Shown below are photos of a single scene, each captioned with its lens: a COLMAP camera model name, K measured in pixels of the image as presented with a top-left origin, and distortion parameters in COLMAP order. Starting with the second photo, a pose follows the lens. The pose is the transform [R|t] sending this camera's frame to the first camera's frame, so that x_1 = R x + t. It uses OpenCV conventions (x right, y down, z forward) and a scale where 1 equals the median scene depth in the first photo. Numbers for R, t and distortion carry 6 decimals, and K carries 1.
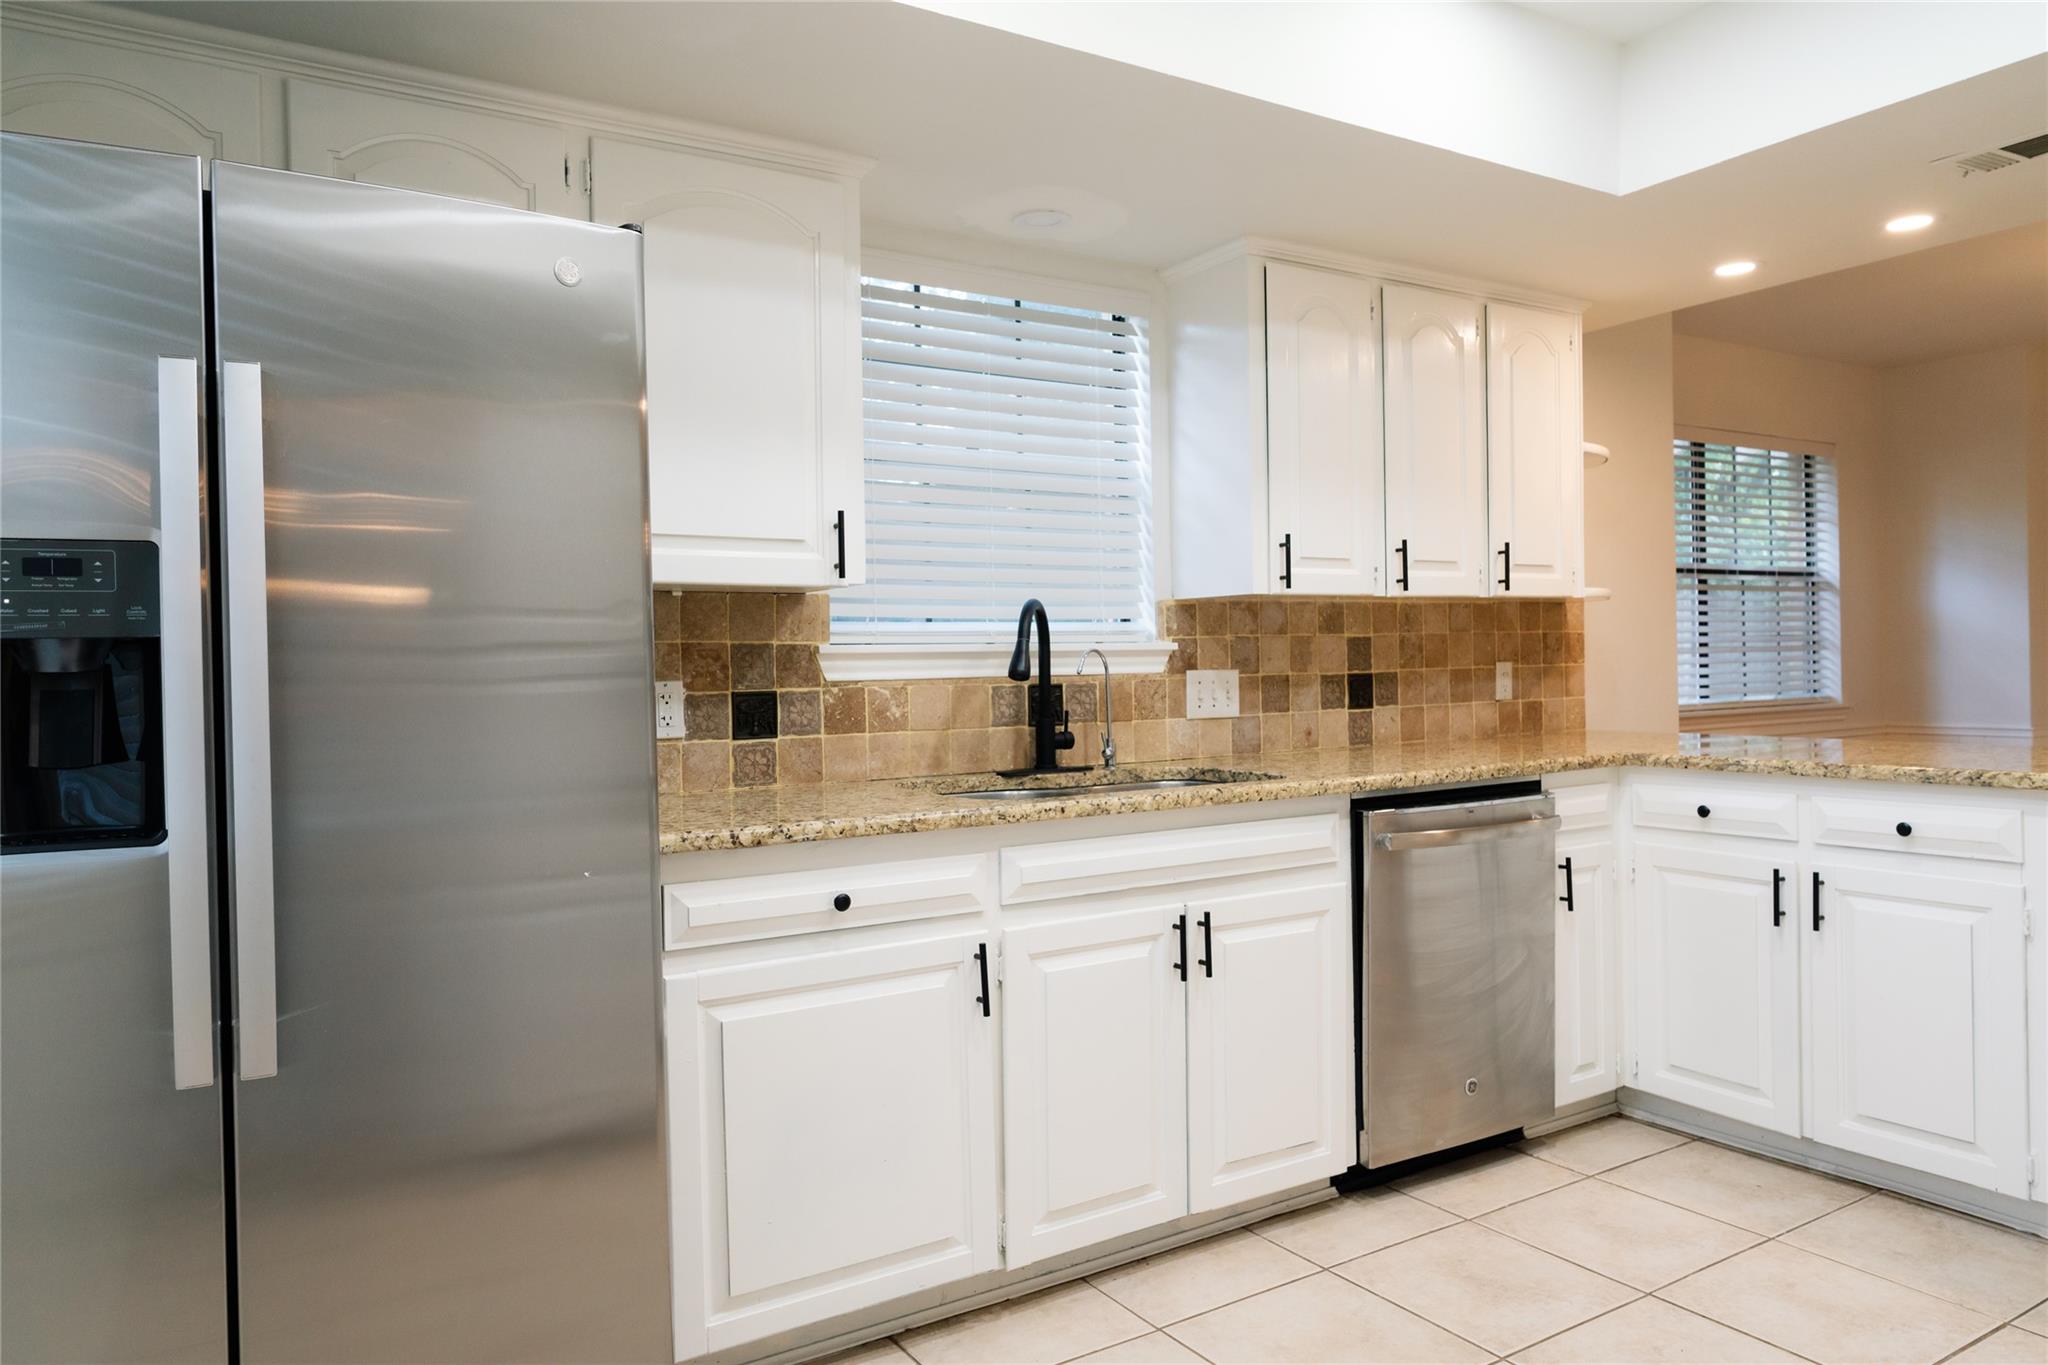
lens RADIAL K [[1356.7, 0, 1013.1], [0, 1356.7, 690.7], [0, 0, 1]] dist [0.005523, 0.005376]
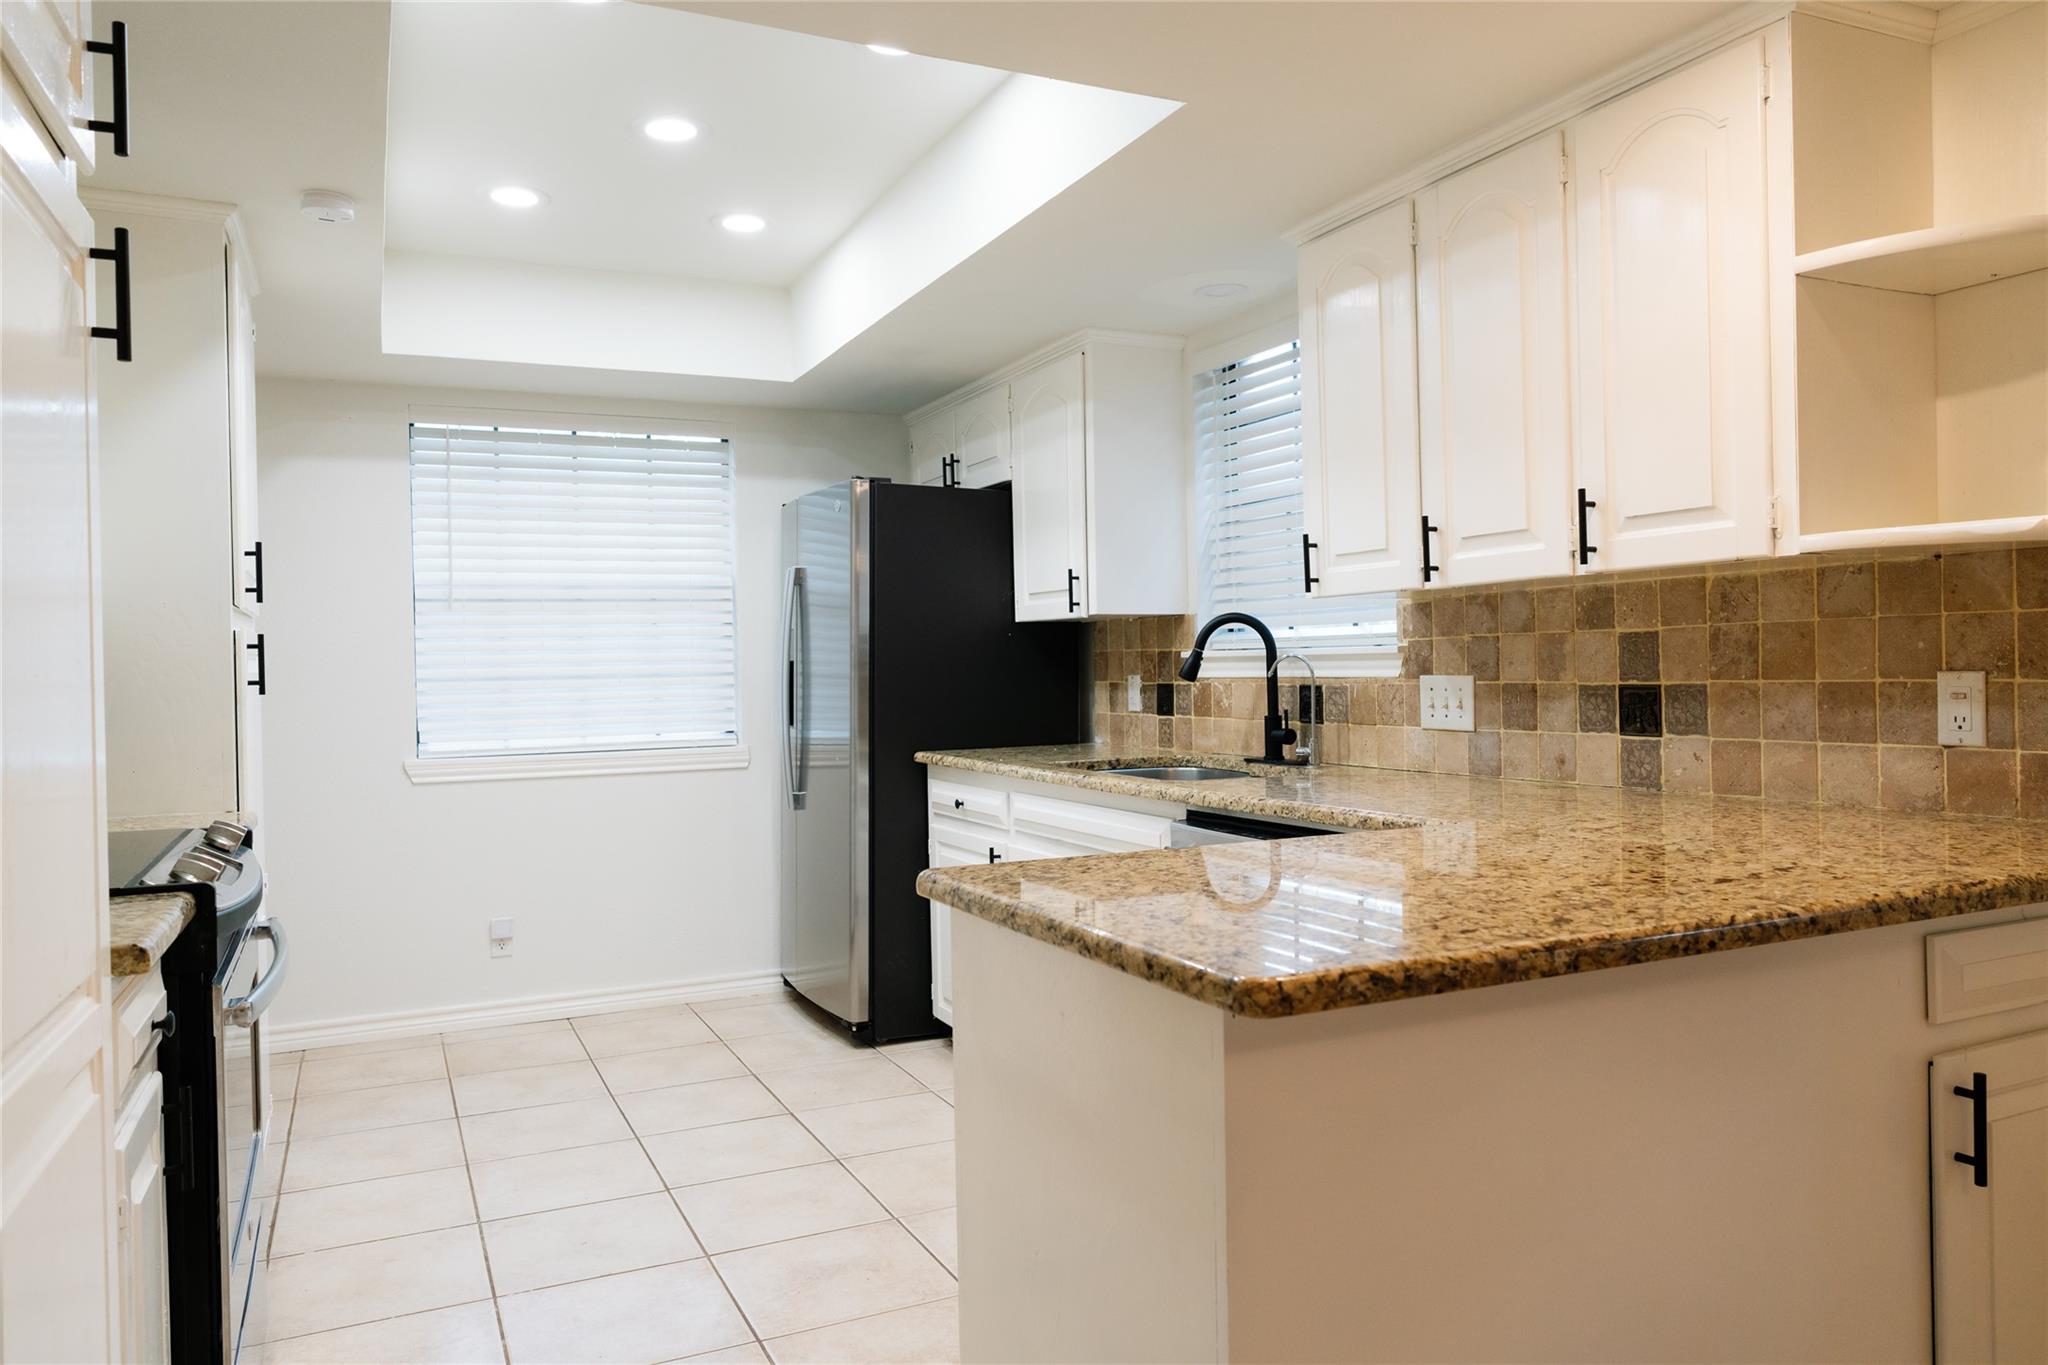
lens RADIAL K [[1356.7, 0, 1017.6], [0, 1356.7, 677.1], [0, 0, 1]] dist [0.005523, 0.005376]
pose [[-0.109293, 0.028983, -0.993587, 1.044635], [0.002204, 0.999579, 0.028916, -0.039906], [0.994007, 0.000971, -0.109311, 0.812169]]
